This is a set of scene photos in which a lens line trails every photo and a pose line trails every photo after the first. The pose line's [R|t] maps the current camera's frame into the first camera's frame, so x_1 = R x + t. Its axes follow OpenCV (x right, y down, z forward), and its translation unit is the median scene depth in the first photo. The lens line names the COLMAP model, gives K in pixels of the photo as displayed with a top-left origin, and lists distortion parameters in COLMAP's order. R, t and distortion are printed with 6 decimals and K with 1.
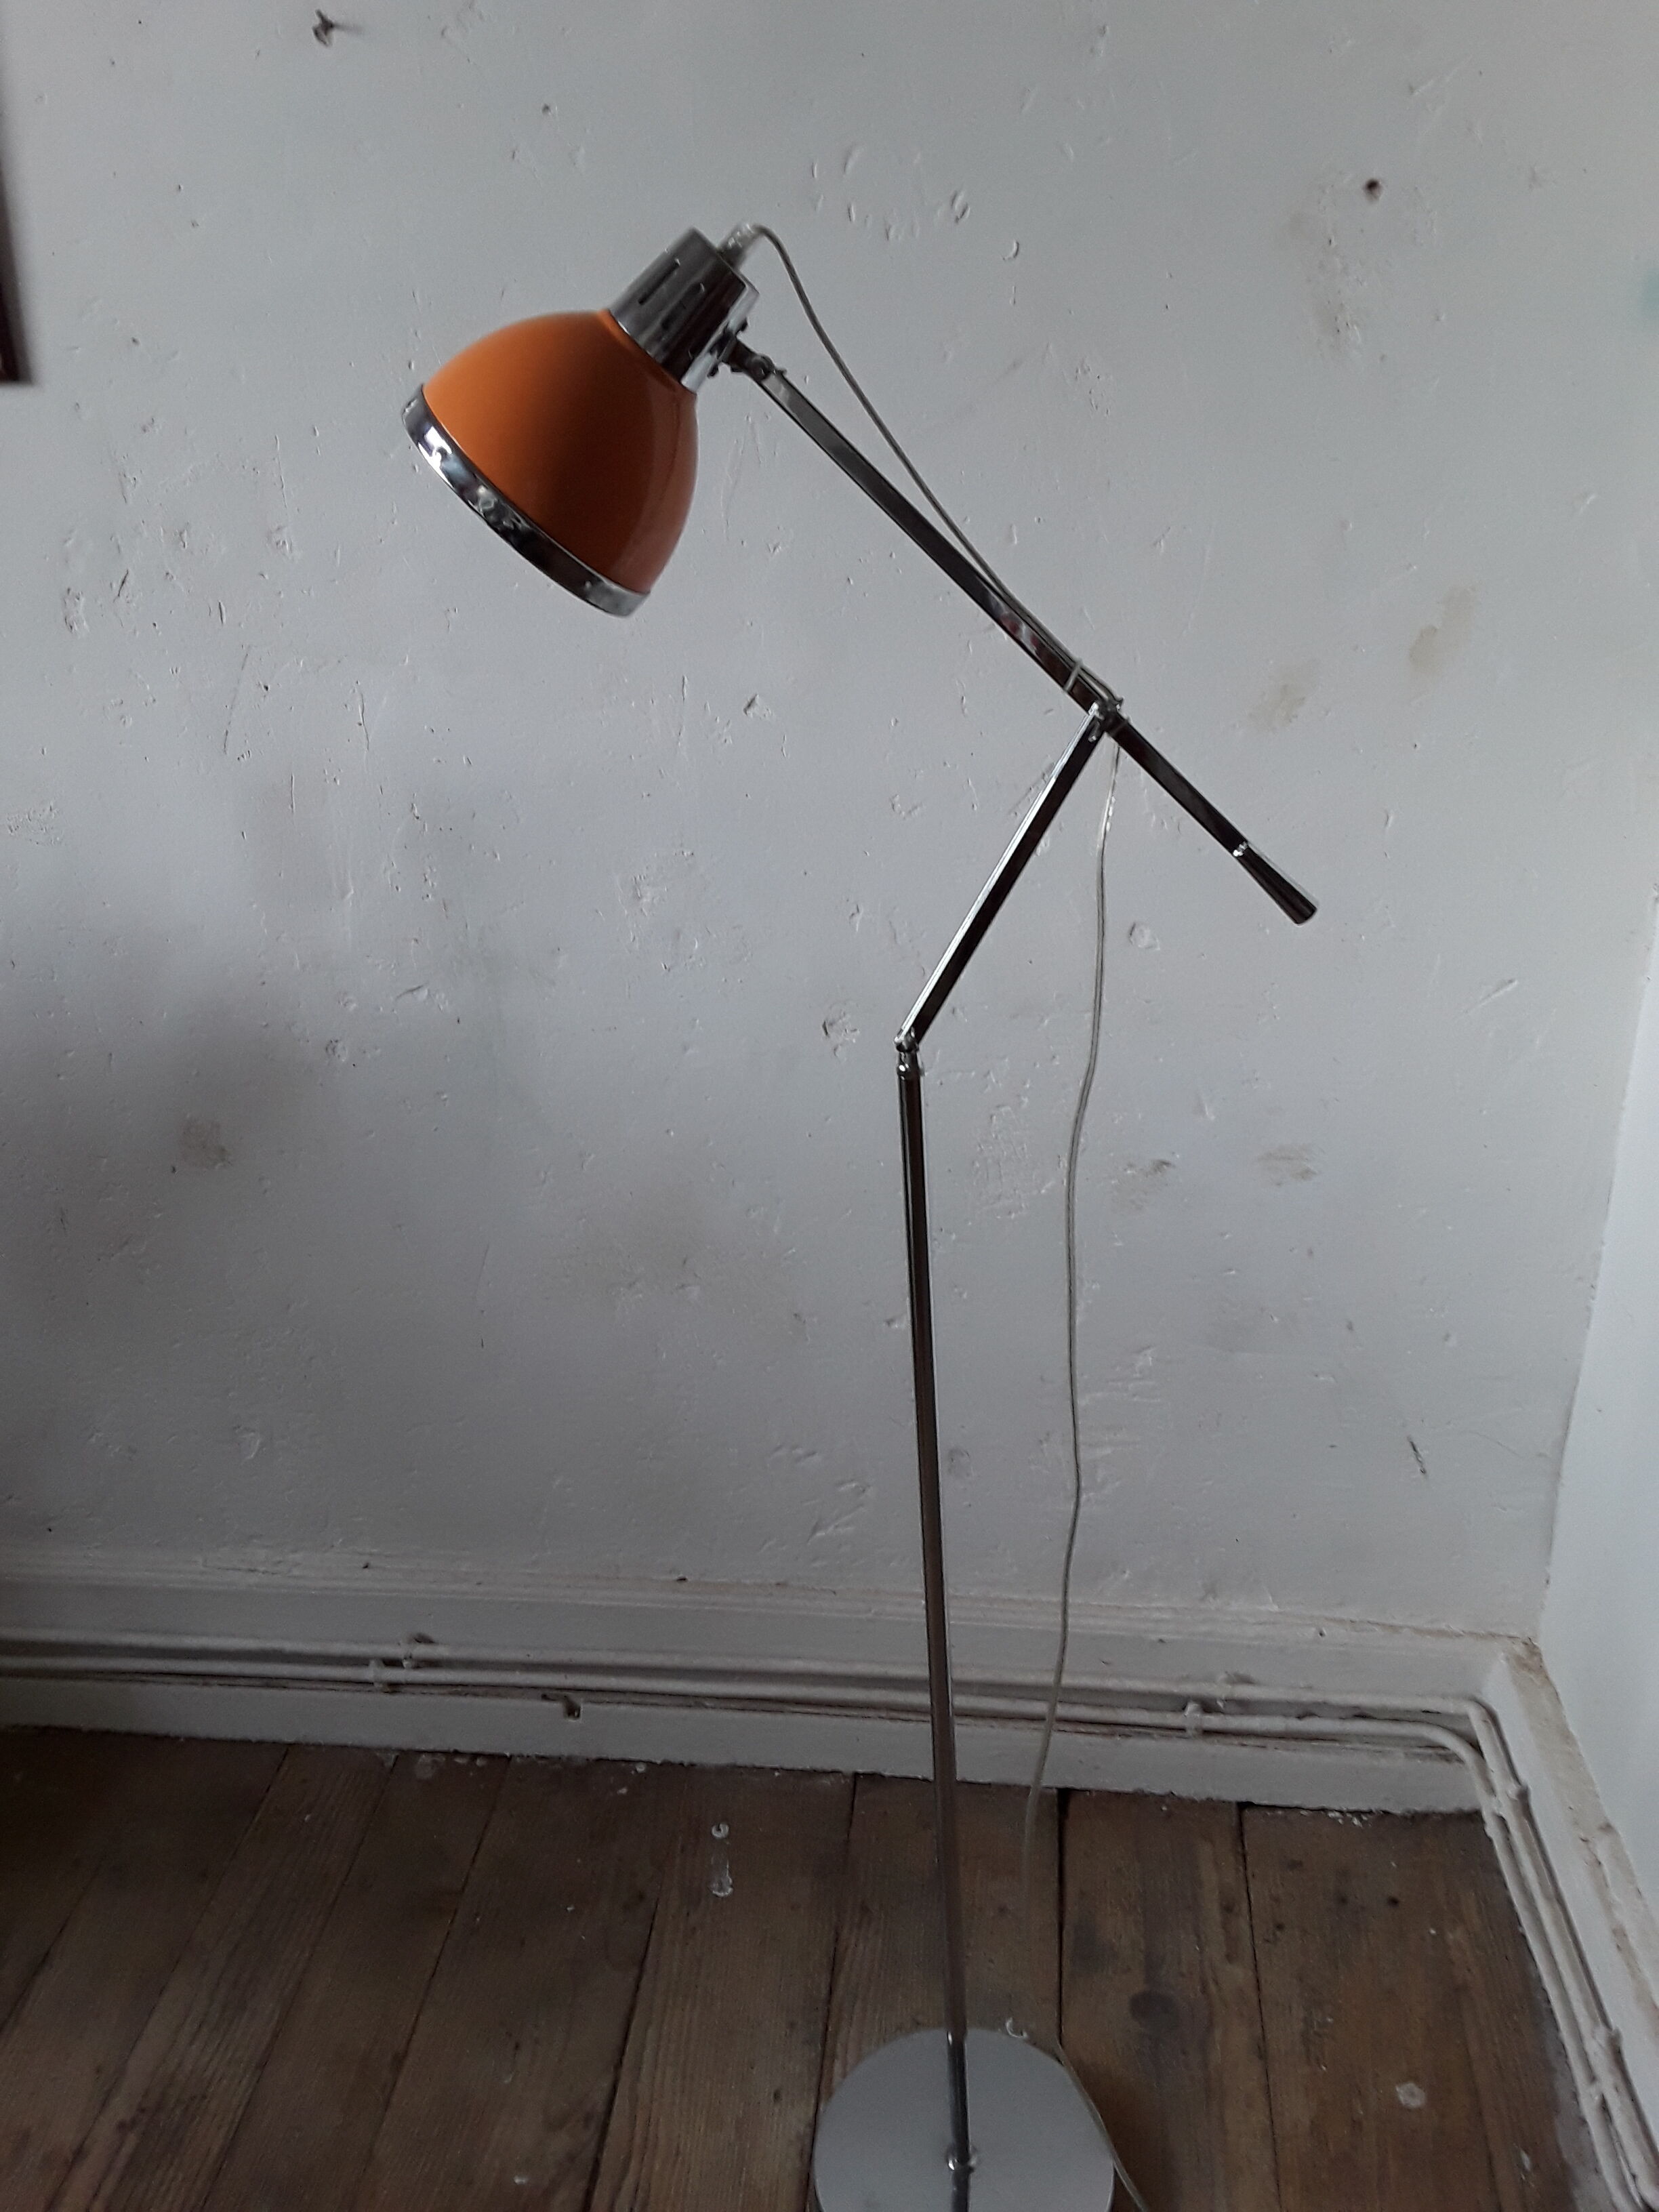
lens RADIAL K [[1791.9, 0, 769.1], [0, 1791.9, 1068.3], [0, 0, 1]] dist [0.073141, -0.101143]
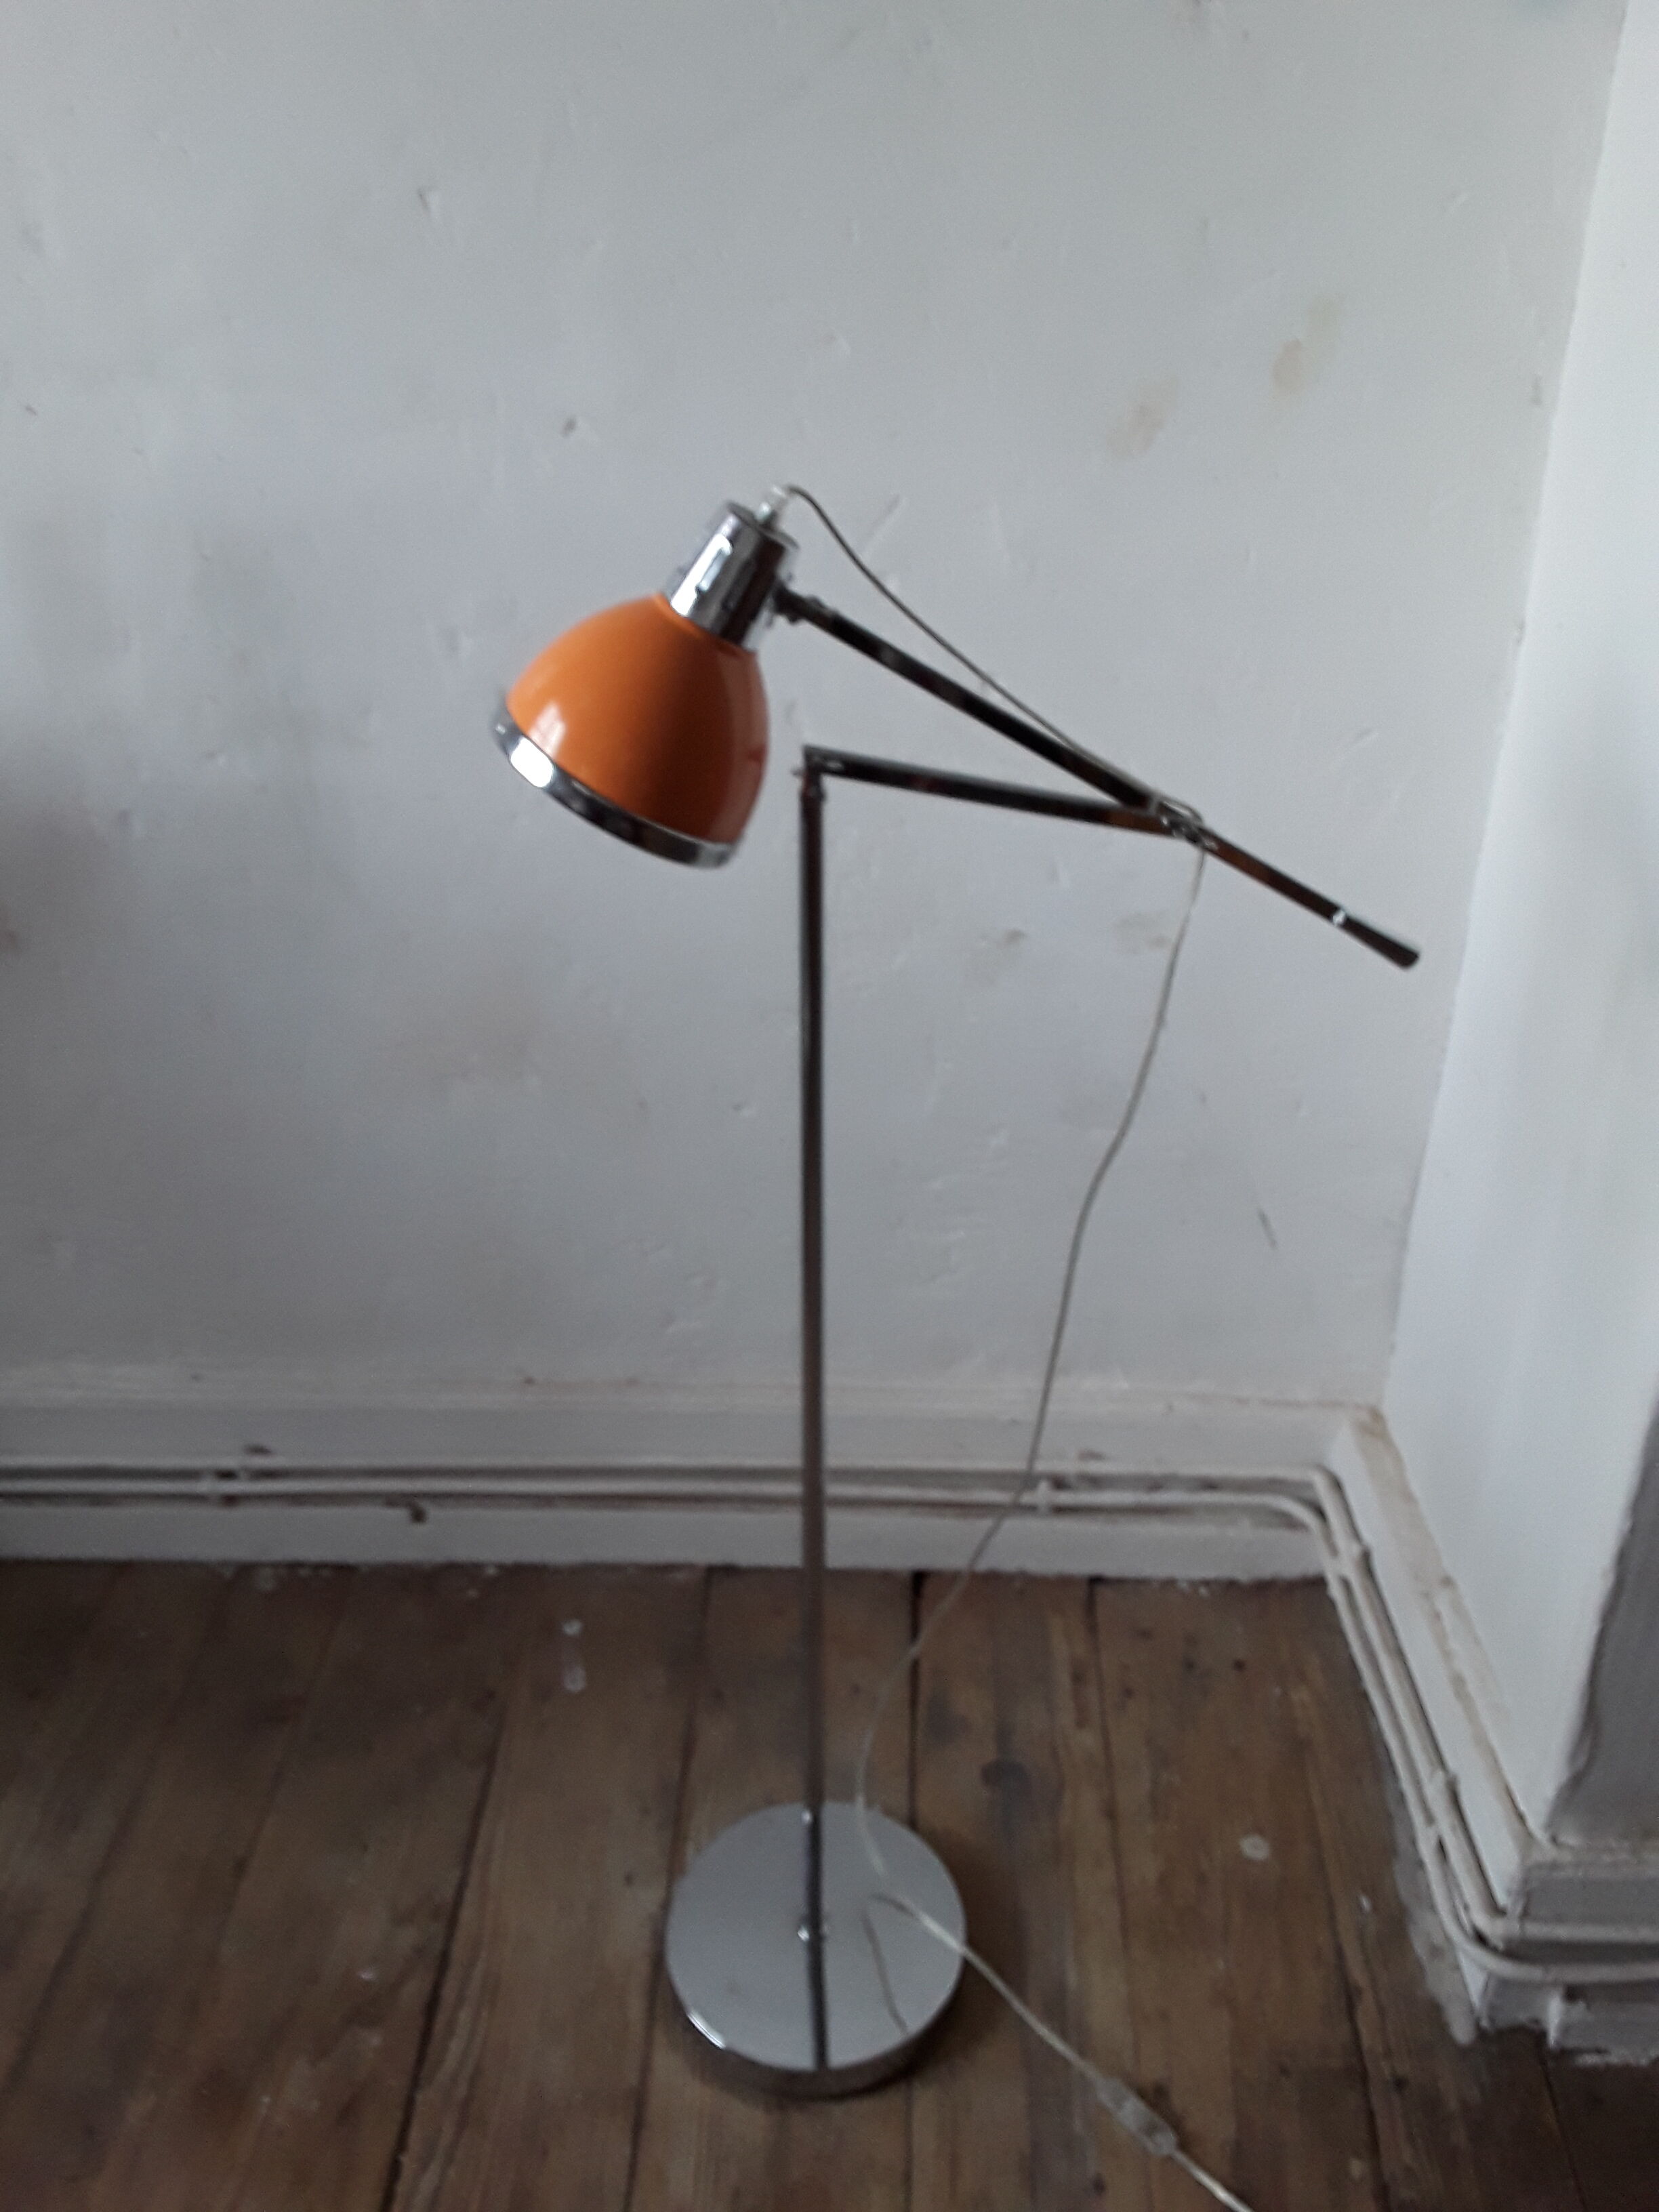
lens RADIAL K [[1791.9, 0, 781.9], [0, 1791.9, 1077.1], [0, 0, 1]] dist [0.073141, -0.101143]
pose [[0.997051, -0.017390, 0.074749, 0.019815], [0.010935, 0.996242, 0.085916, 0.043002], [-0.075963, -0.084845, 0.993494, 0.044586]]
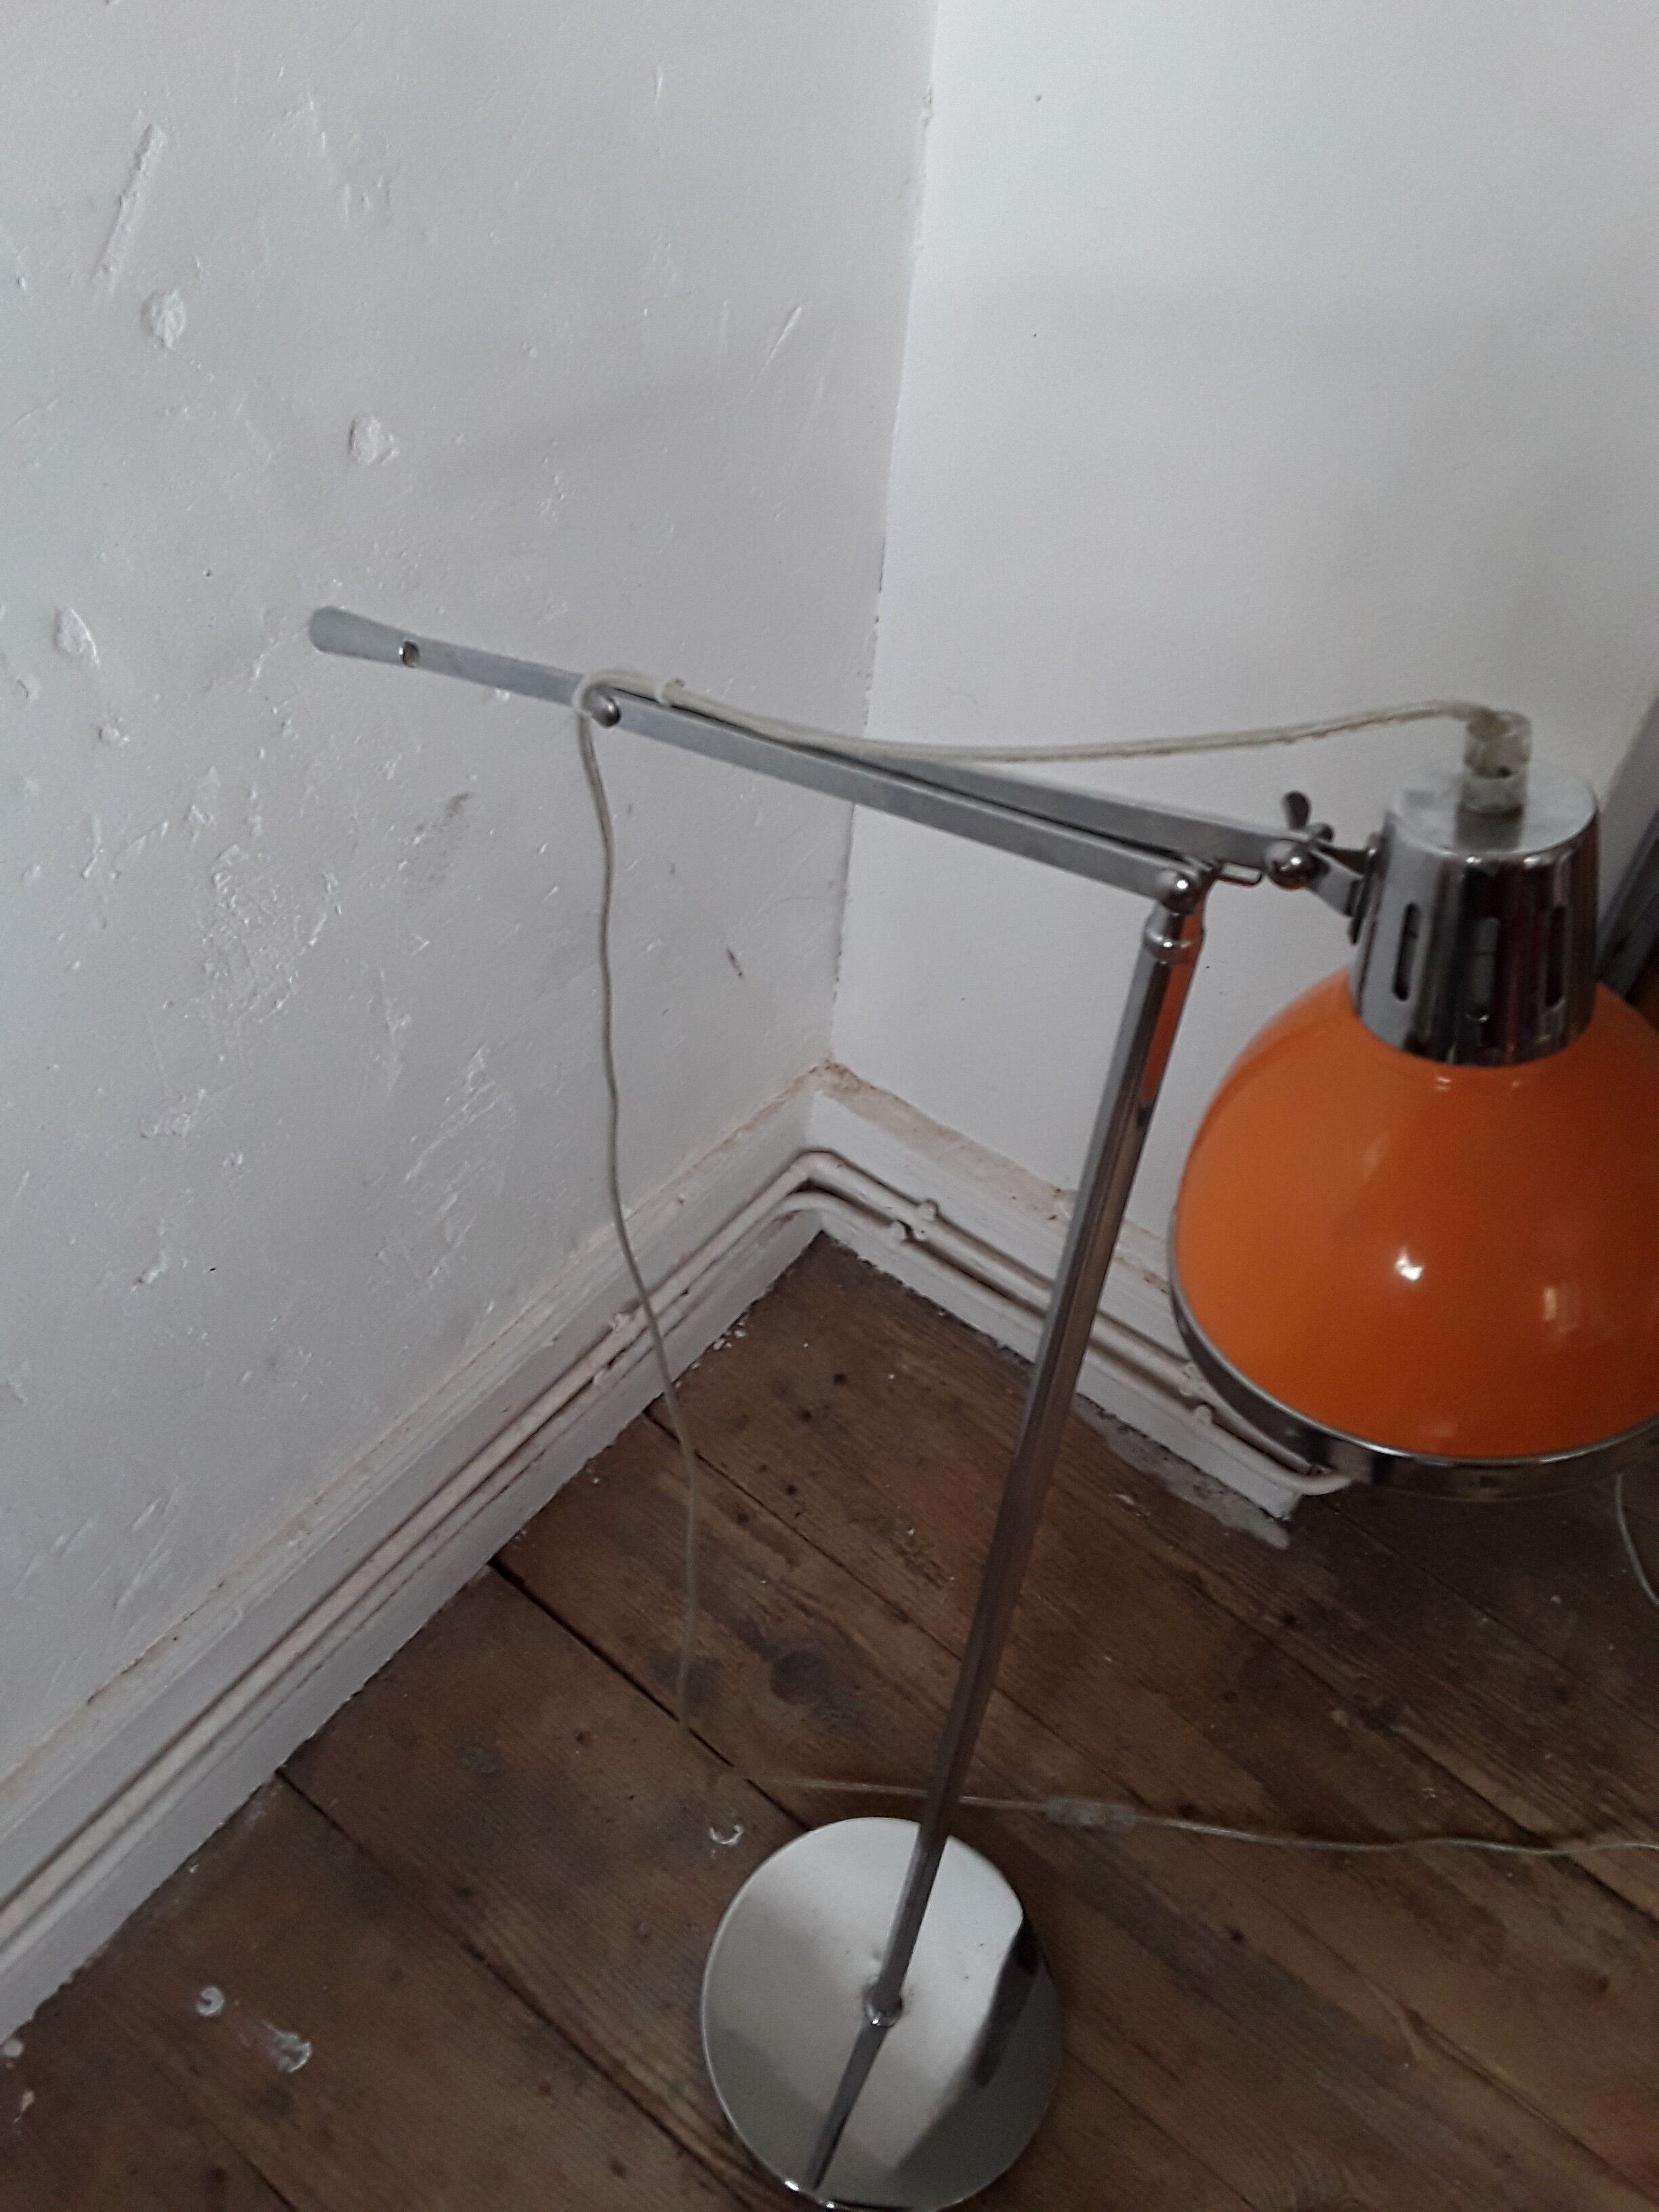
lens RADIAL K [[1791.9, 0, 832.1], [0, 1791.9, 1084.8], [0, 0, 1]] dist [0.073141, -0.101143]
pose [[0.491560, -0.592811, 0.637922, -0.150229], [0.263184, 0.799407, 0.540076, -0.152804], [-0.830122, -0.097589, 0.548975, 0.520998]]
